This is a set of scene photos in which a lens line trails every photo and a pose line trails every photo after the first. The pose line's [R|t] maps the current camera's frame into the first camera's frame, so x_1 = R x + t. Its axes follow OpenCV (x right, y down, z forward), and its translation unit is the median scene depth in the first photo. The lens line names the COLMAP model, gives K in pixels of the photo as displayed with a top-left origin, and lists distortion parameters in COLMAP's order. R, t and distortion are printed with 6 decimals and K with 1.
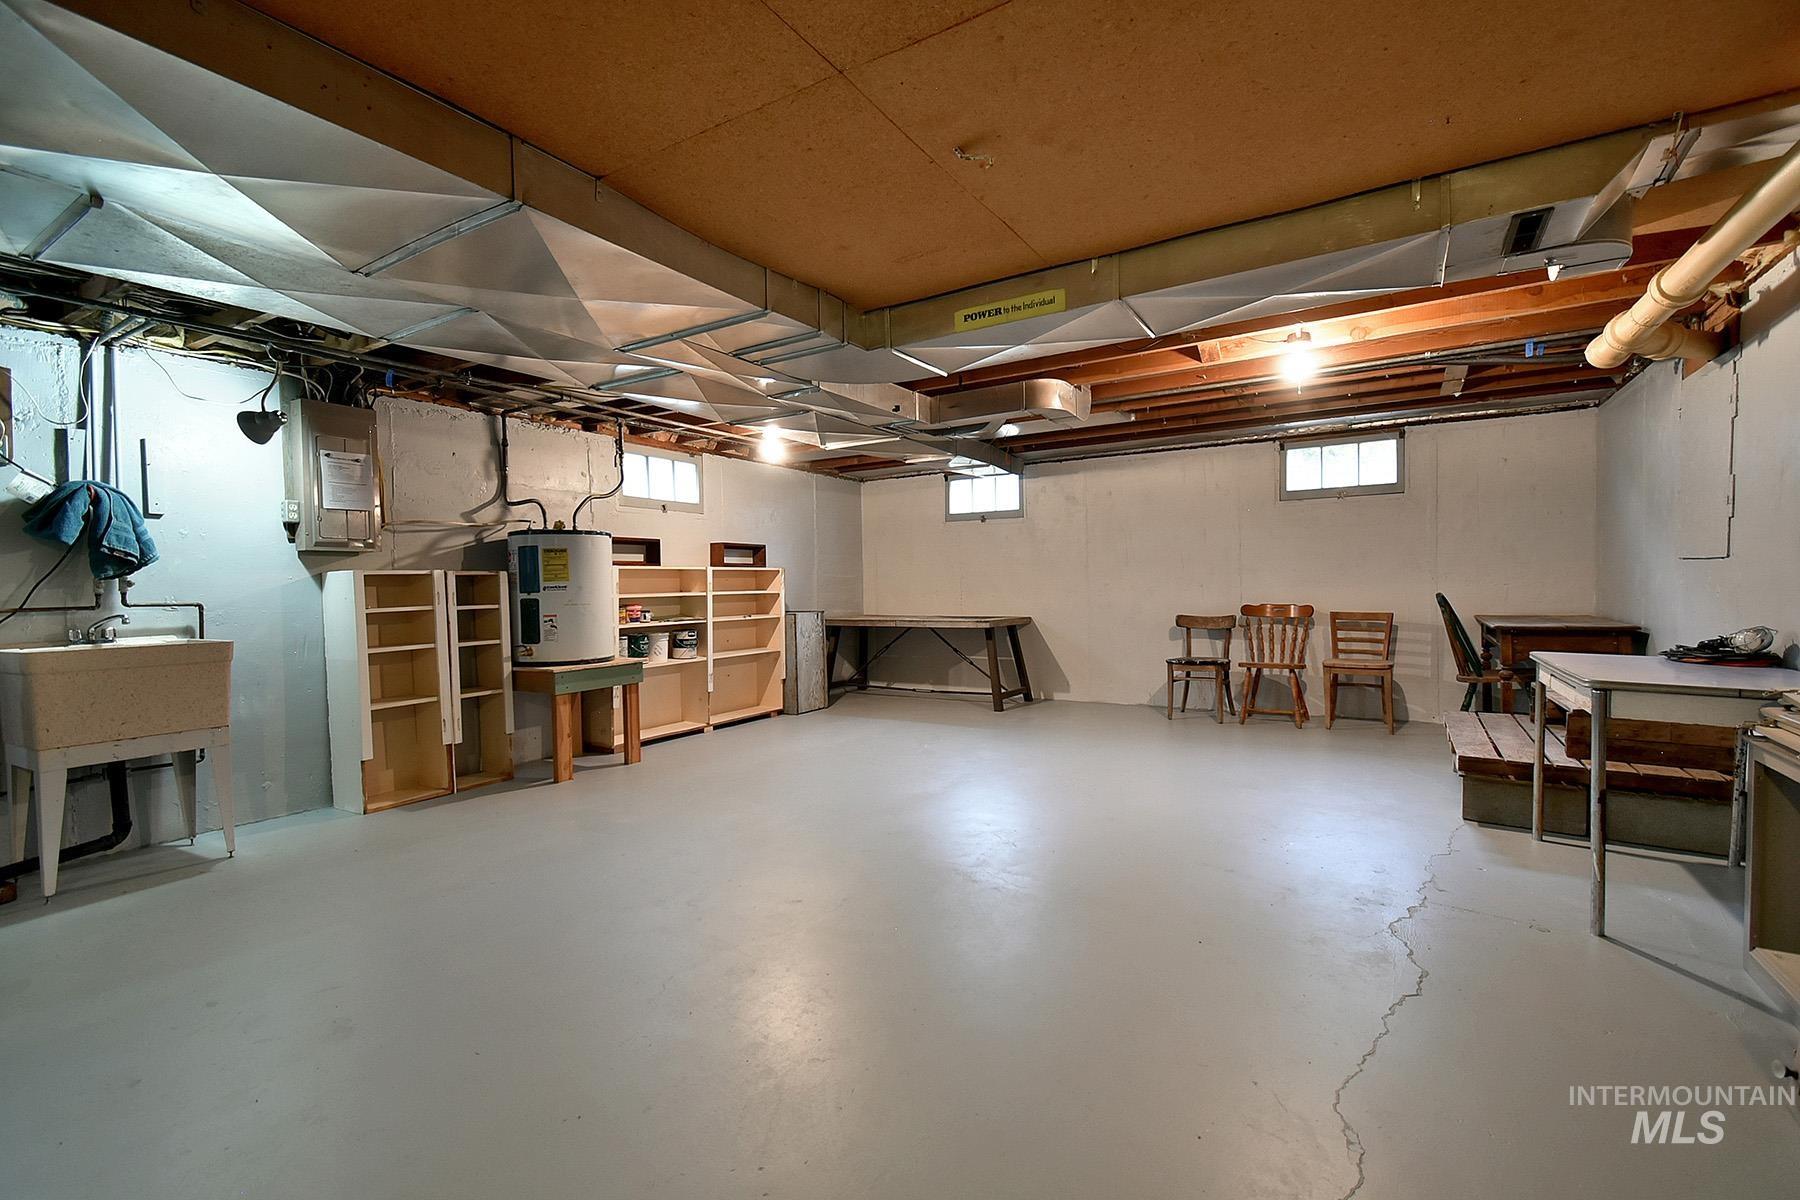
lens RADIAL K [[775.9, 0, 903.2], [0, 775.9, 609.7], [0, 0, 1]] dist [0.002243, 0.000238]
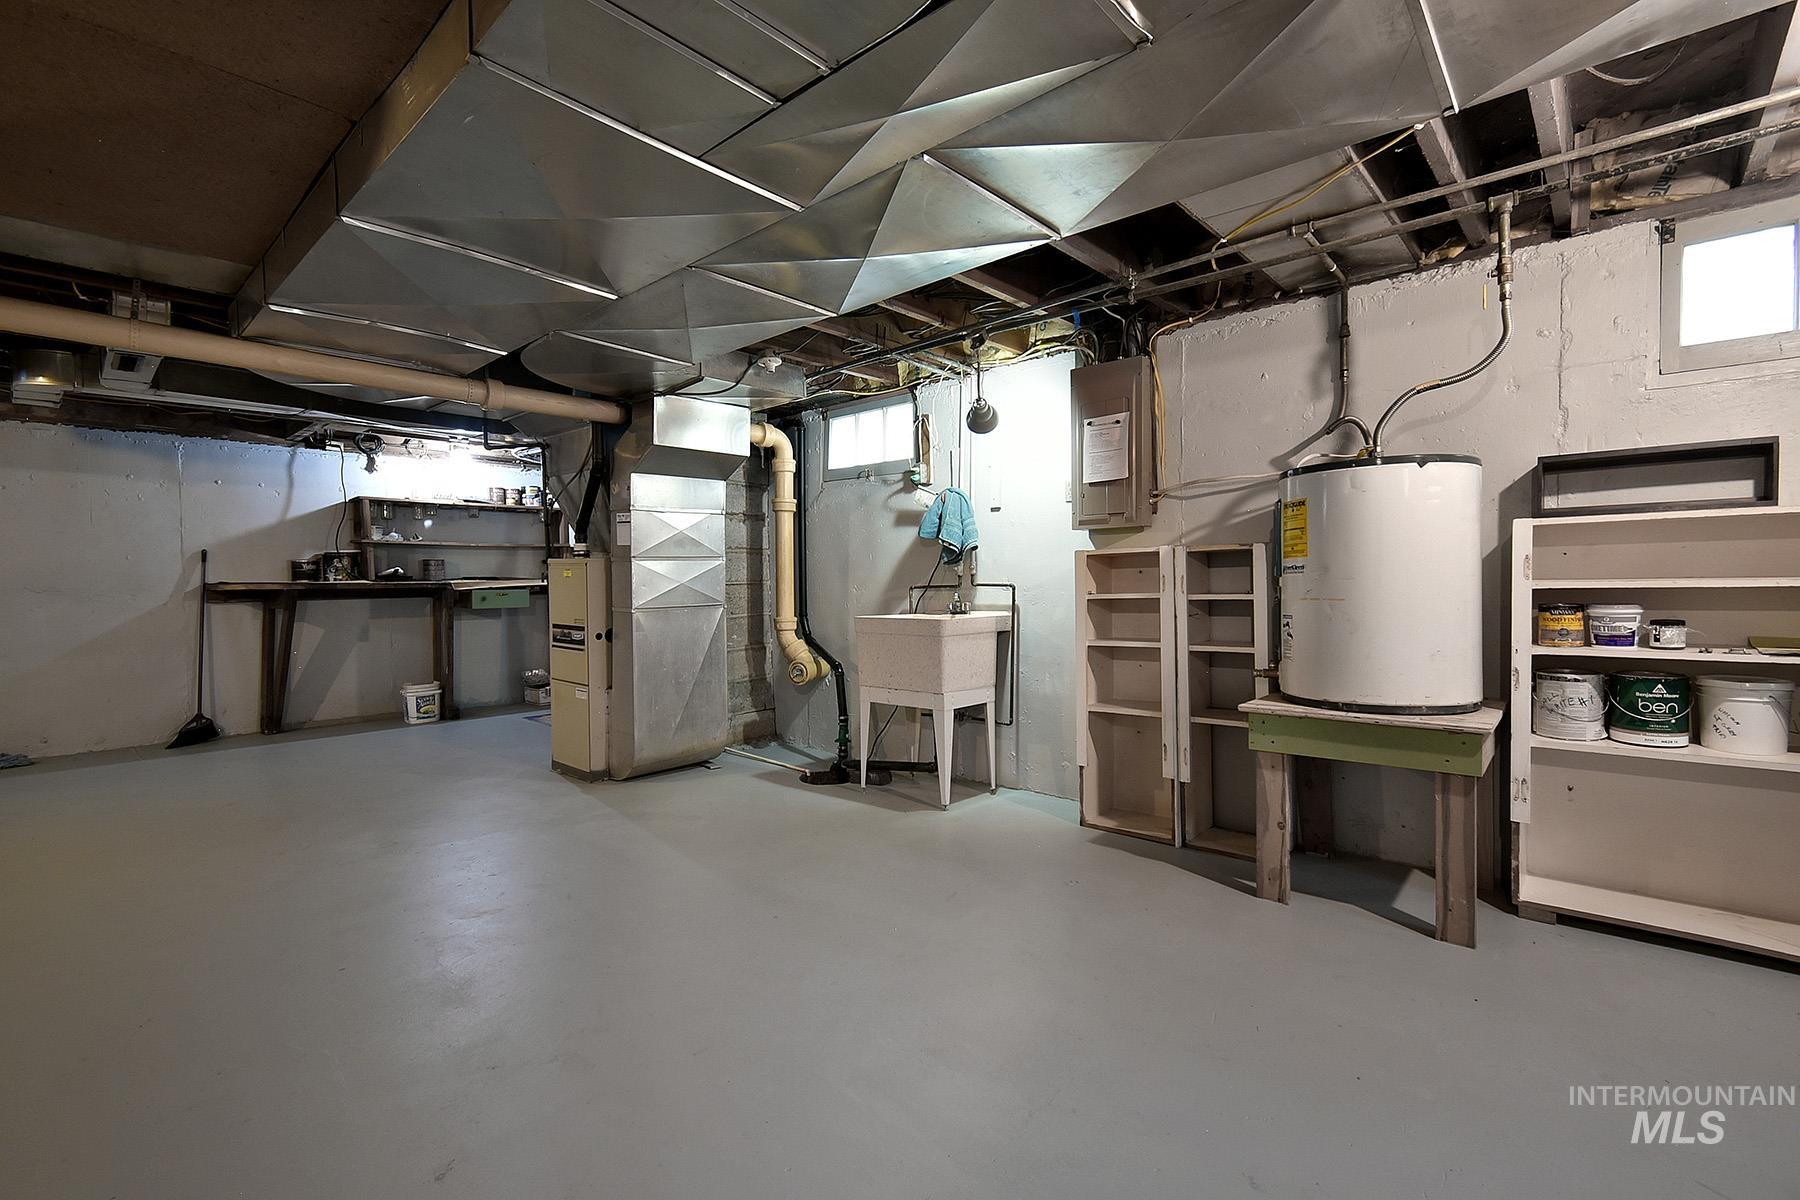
lens RADIAL K [[775.9, 0, 903.2], [0, 775.9, 609.7], [0, 0, 1]] dist [0.002243, 0.000238]
pose [[-0.170012, 0.054615, -0.983927, 0.185914], [-0.015370, 0.998195, 0.058063, -0.028360], [0.985322, 0.024994, -0.168866, 0.865608]]
